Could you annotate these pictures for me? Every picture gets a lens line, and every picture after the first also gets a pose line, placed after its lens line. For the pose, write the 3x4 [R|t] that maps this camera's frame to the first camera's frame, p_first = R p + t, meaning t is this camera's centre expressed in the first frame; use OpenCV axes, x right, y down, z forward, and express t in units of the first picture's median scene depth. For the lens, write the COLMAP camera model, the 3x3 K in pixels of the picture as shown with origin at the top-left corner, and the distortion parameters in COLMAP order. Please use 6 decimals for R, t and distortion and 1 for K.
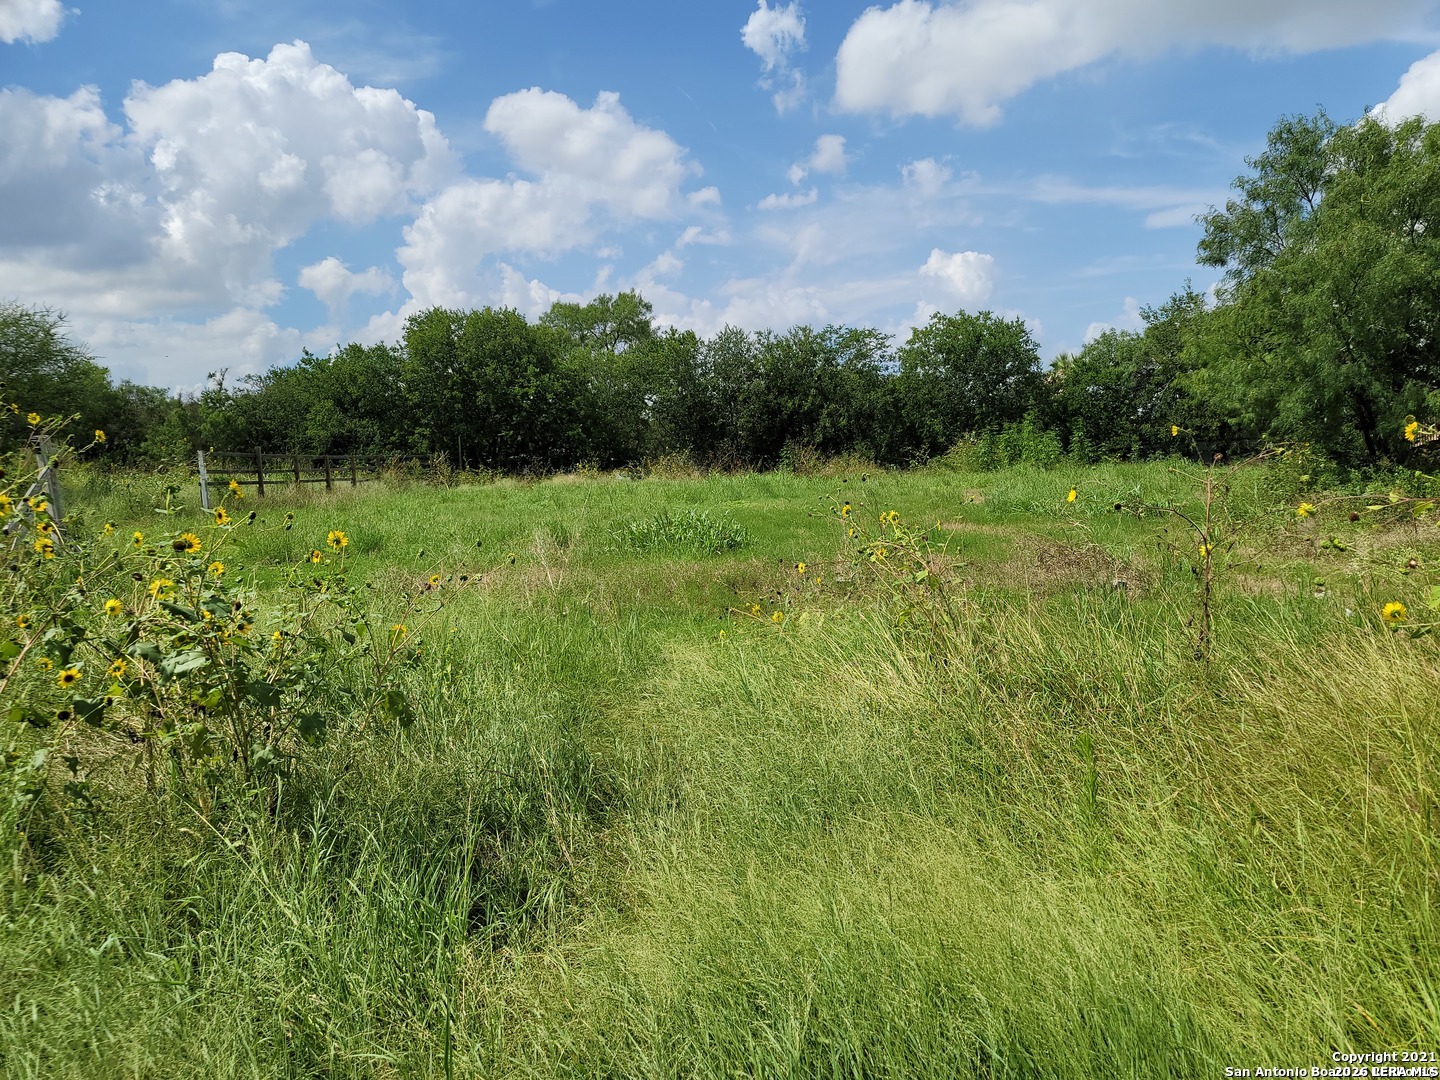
lens RADIAL K [[1070.5, 0, 721.7], [0, 1070.5, 462.3], [0, 0, 1]] dist [0.056138, -0.001043]
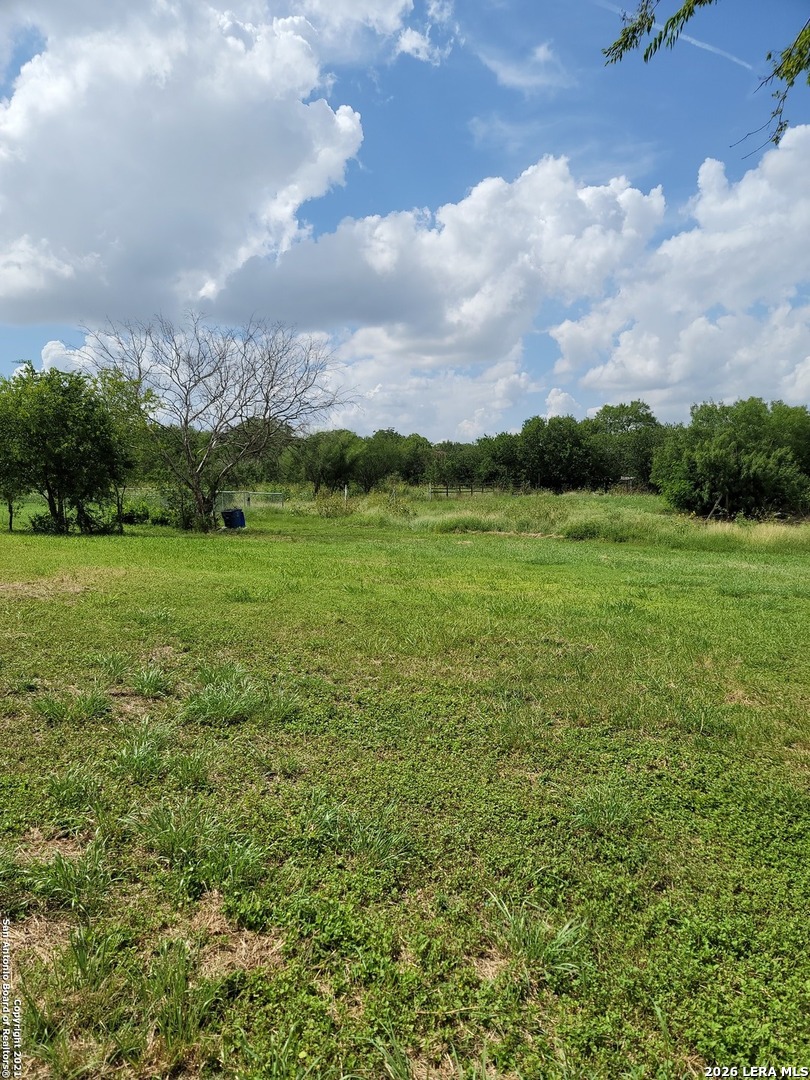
lens RADIAL K [[862.9, 0, 408.8], [0, 862.9, 558.2], [0, 0, 1]] dist [0.002031, -0.006860]
pose [[0.864629, 0.077967, -0.496324, 0.403652], [-0.026593, 0.993602, 0.109759, -0.034188], [0.501706, -0.081702, 0.861171, -0.689002]]
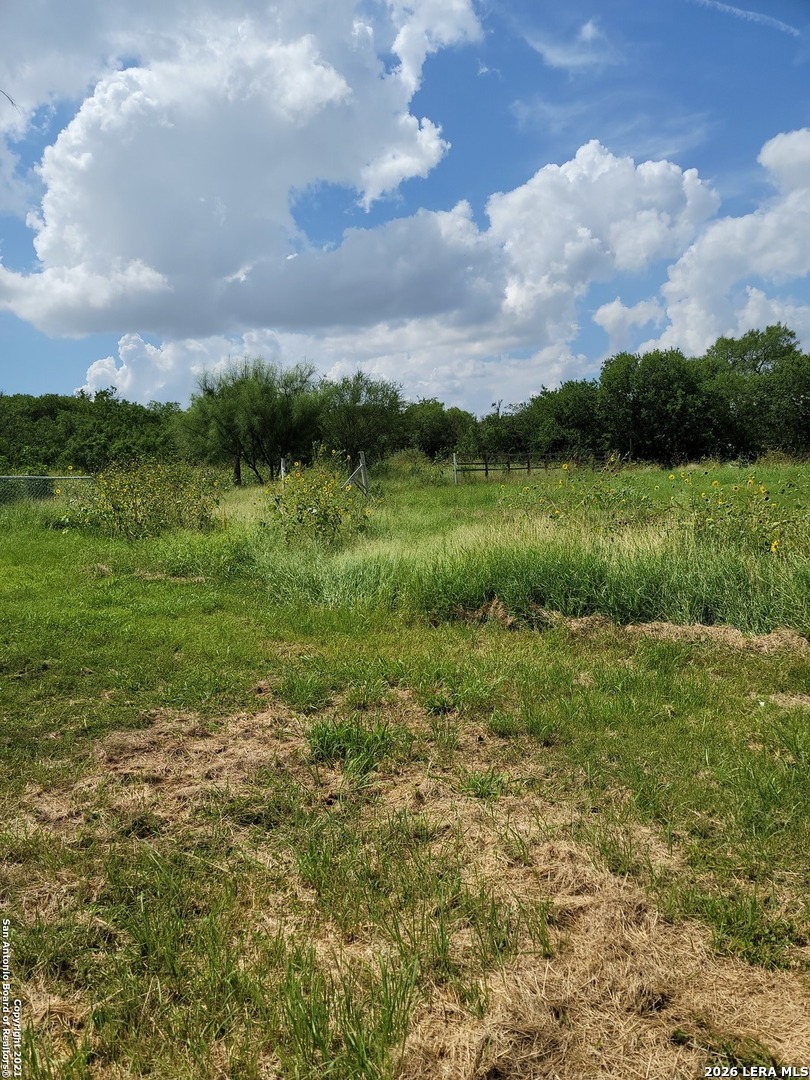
lens RADIAL K [[802.9, 0, 405.0], [0, 802.9, 540.0], [0, 0, 1]] dist [0.056138, -0.001043]
pose [[0.825597, 0.056258, -0.561449, 0.128336], [0.006146, 0.994062, 0.108645, -0.006153], [0.564227, -0.093148, 0.820348, -0.128447]]
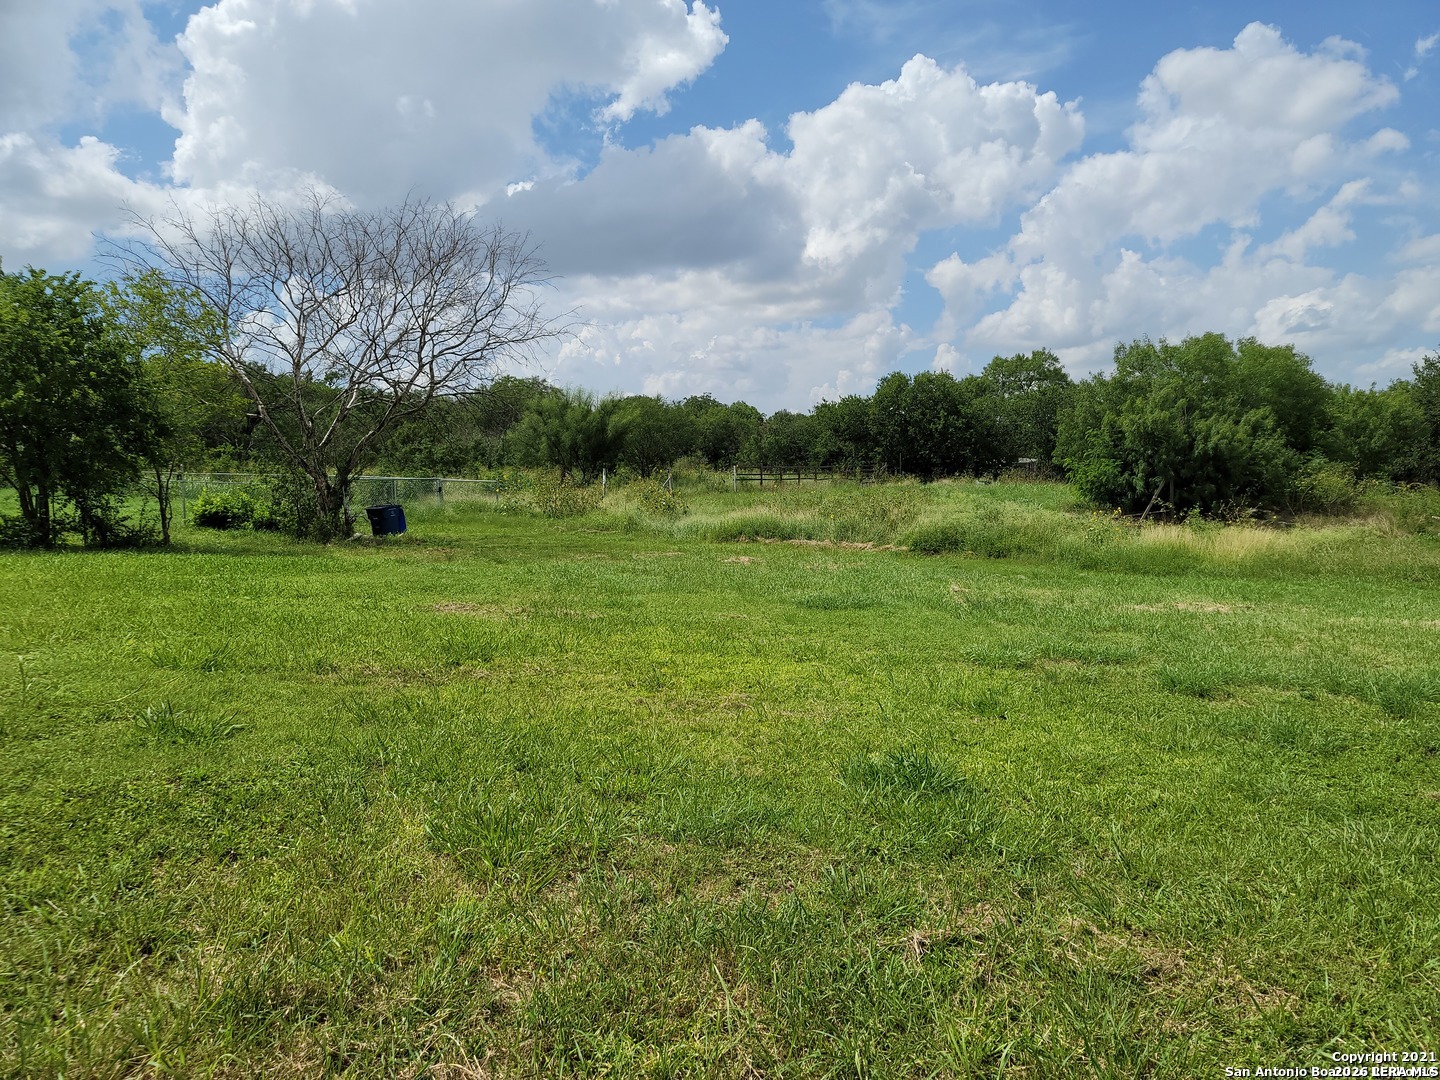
lens RADIAL K [[1126.2, 0, 741.6], [0, 1126.2, 544.3], [0, 0, 1]] dist [0.006925, 0.000930]
pose [[0.859903, 0.066537, -0.506103, 0.375600], [-0.024853, 0.995750, 0.088684, -0.027787], [0.509853, -0.063681, 0.857902, -0.538446]]
